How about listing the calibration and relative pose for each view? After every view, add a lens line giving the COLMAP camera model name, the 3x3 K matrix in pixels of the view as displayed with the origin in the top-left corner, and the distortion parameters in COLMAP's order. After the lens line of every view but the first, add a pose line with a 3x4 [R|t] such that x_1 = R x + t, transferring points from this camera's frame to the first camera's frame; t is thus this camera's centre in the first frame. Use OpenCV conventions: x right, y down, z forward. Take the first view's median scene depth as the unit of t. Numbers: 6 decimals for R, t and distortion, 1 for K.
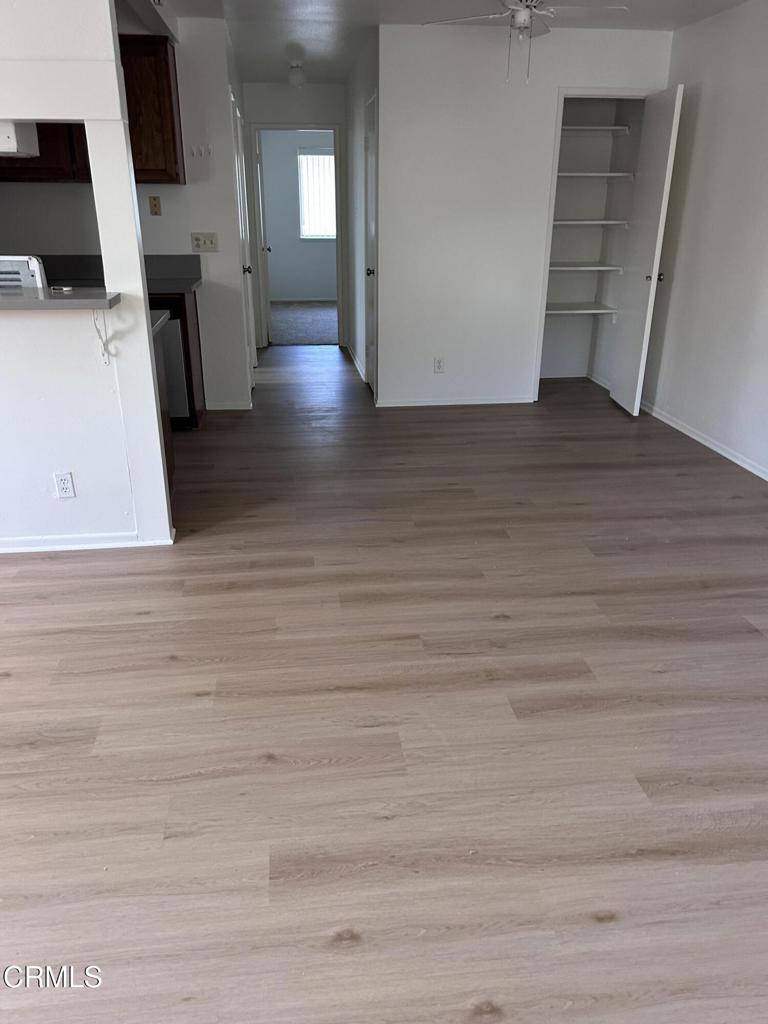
lens RADIAL K [[771.8, 0, 378.3], [0, 771.8, 510.1], [0, 0, 1]] dist [0.090306, -0.109972]
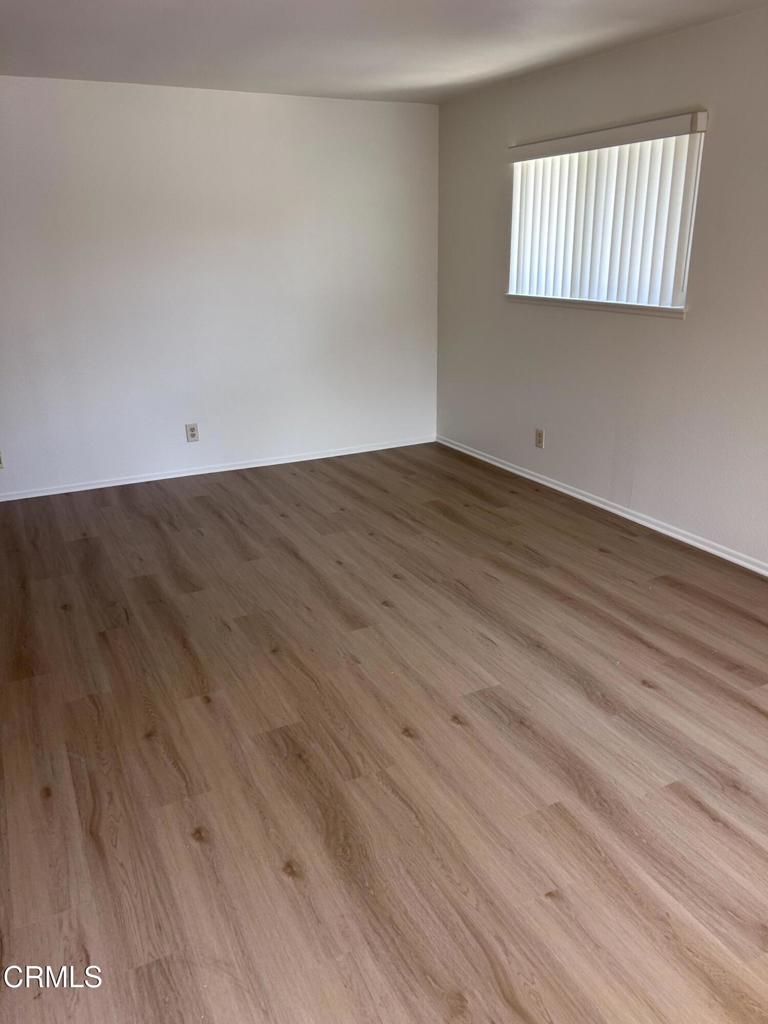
lens RADIAL K [[771.8, 0, 378.3], [0, 771.8, 510.1], [0, 0, 1]] dist [0.090306, -0.109972]
pose [[-0.332530, -0.306262, 0.891979, -0.976962], [0.359813, 0.833061, 0.420171, -0.304628], [-0.871756, 0.460665, -0.166821, 0.658121]]
